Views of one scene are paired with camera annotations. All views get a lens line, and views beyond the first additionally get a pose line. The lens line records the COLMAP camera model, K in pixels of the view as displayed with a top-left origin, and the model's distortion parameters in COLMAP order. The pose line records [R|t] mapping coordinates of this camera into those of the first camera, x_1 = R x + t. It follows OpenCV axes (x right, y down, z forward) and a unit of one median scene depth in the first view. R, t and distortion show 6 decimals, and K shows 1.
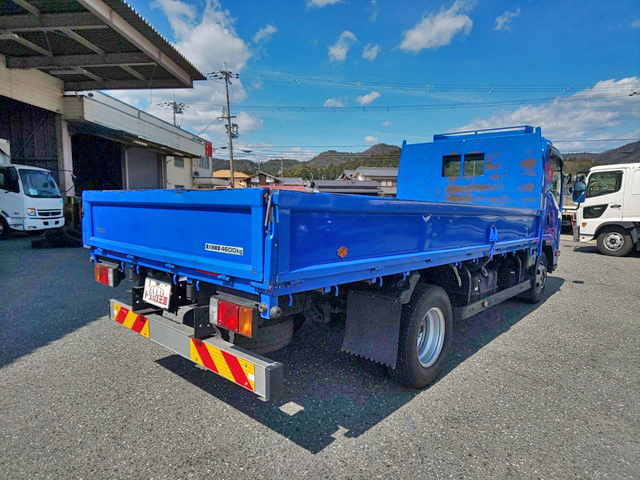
lens RADIAL K [[398.9, 0, 320.0], [0, 398.9, 240.0], [0, 0, 1]] dist [0.000008, -0.001290]
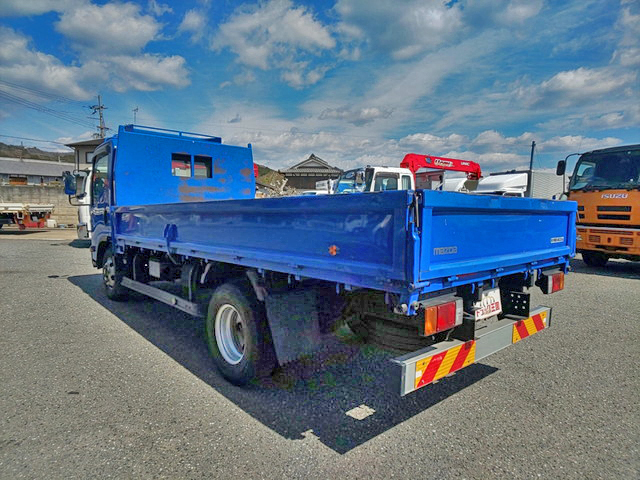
lens RADIAL K [[398.9, 0, 320.0], [0, 398.9, 240.0], [0, 0, 1]] dist [0.000008, -0.001290]
pose [[0.132181, -0.087393, 0.987365, -1.562518], [0.077314, 0.993980, 0.077628, -0.139349], [-0.988206, 0.066076, 0.138142, 1.407140]]
